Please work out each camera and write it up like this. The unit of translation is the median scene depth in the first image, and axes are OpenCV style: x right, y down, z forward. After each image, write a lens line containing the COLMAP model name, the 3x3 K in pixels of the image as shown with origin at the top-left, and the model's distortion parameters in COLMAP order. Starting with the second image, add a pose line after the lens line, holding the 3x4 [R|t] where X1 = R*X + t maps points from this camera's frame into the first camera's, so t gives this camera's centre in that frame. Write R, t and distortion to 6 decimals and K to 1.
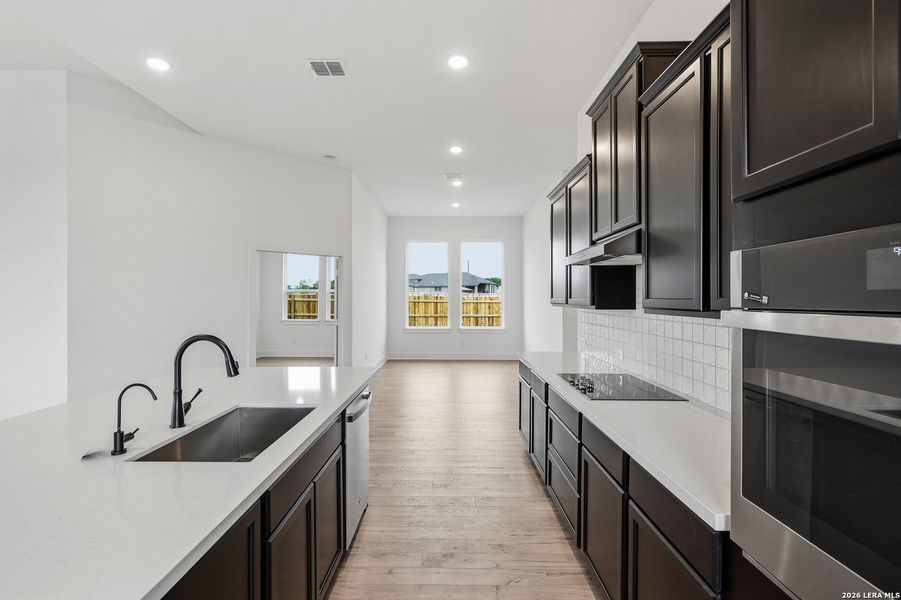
lens RADIAL K [[422.6, 0, 449.7], [0, 422.6, 297.3], [0, 0, 1]] dist [-0.008203, 0.004720]
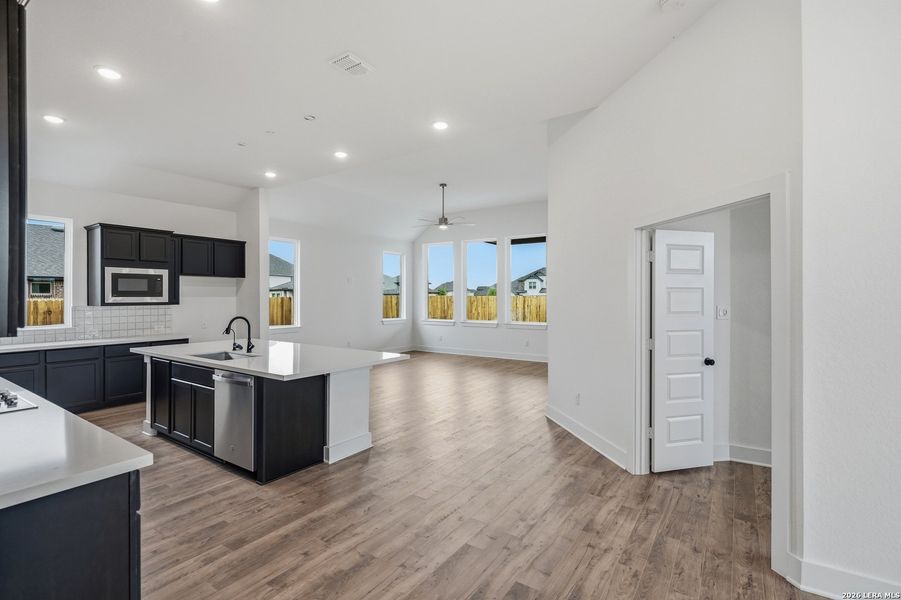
lens RADIAL K [[422.6, 0, 446.0], [0, 422.6, 294.8], [0, 0, 1]] dist [-0.008203, 0.004720]
pose [[-0.573343, -0.003400, -0.819309, 0.395848], [0.004408, 0.999964, -0.007235, -0.007141], [0.819304, -0.007760, -0.573307, 1.815406]]
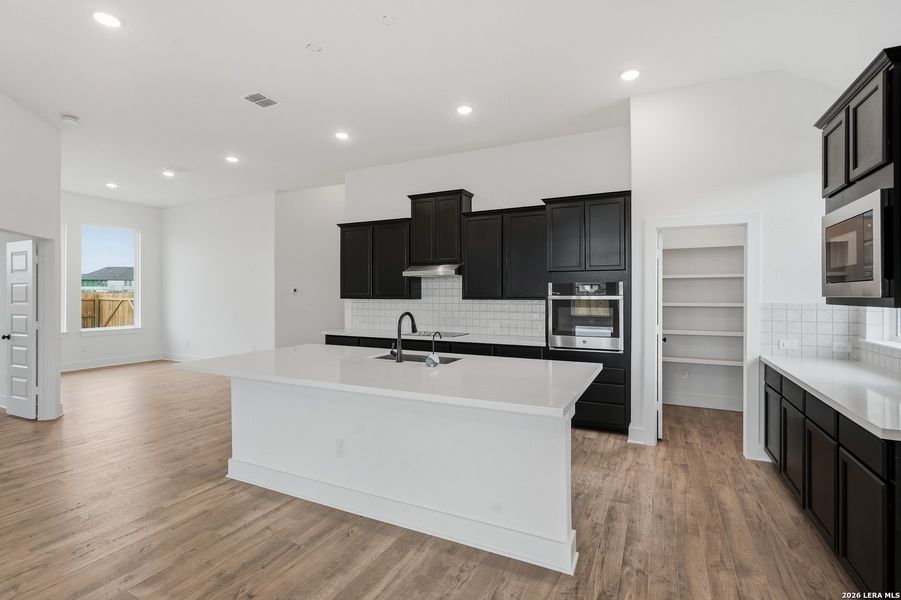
lens RADIAL K [[422.6, 0, 449.8], [0, 422.6, 294.0], [0, 0, 1]] dist [-0.008203, 0.004720]
pose [[0.440569, -0.000978, 0.897718, -1.178166], [-0.001432, 0.999997, 0.001792, 0.000861], [-0.897718, -0.002075, 0.440566, -0.008255]]
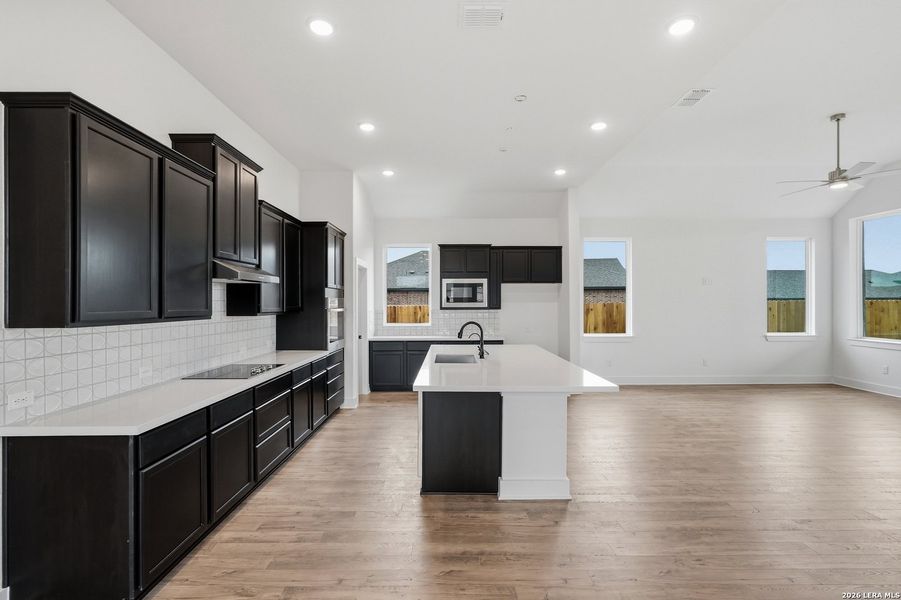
lens RADIAL K [[422.6, 0, 449.8], [0, 422.6, 301.3], [0, 0, 1]] dist [-0.008203, 0.004720]
pose [[-0.999998, 0.002029, -0.000909, -0.239591], [0.002037, 0.999961, -0.008613, -0.004732], [0.000891, -0.008615, -0.999962, 1.869382]]
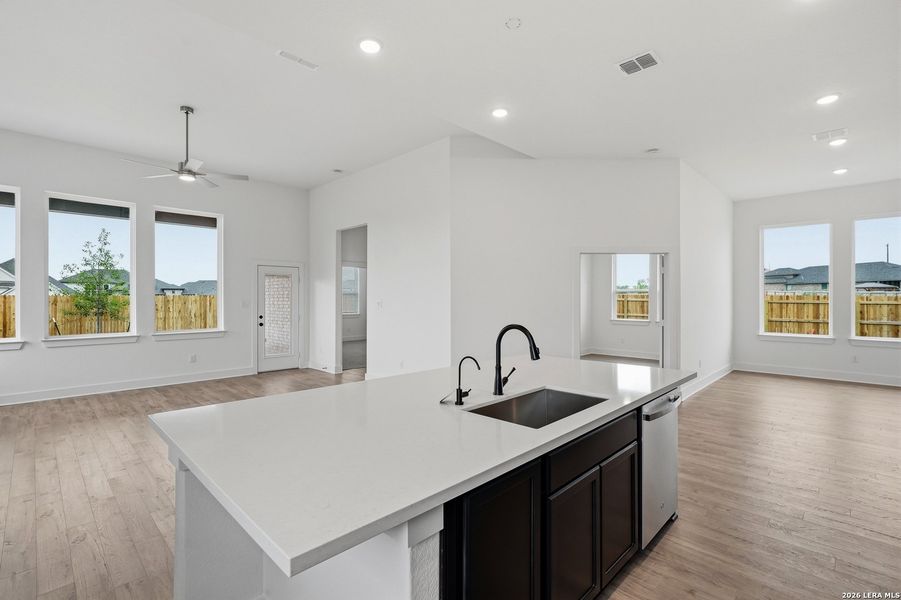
lens RADIAL K [[414.3, 0, 445.6], [0, 414.3, 300.5], [0, 0, 1]] dist [-0.004913, 0.002698]
pose [[0.715595, 0.003813, -0.698505, 0.068951], [0.001109, 0.999978, 0.006595, 0.005281], [0.698515, -0.005494, 0.715574, -0.012754]]
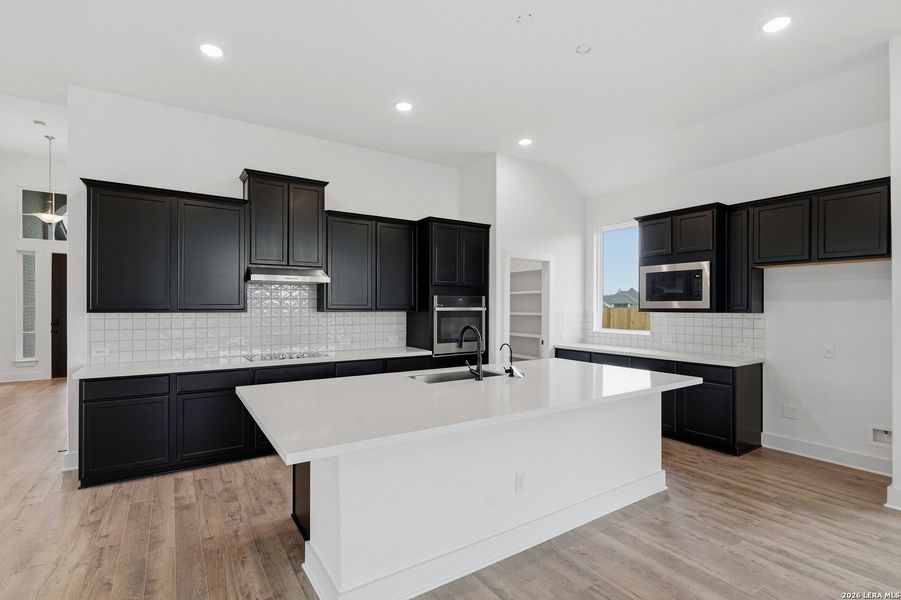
lens RADIAL K [[422.6, 0, 445.7], [0, 422.6, 303.0], [0, 0, 1]] dist [-0.008203, 0.004720]
pose [[-0.547039, 0.005168, 0.837091, -1.064201], [-0.006089, 0.999930, -0.010152, 0.007735], [-0.837085, -0.010650, -0.546970, 1.096513]]
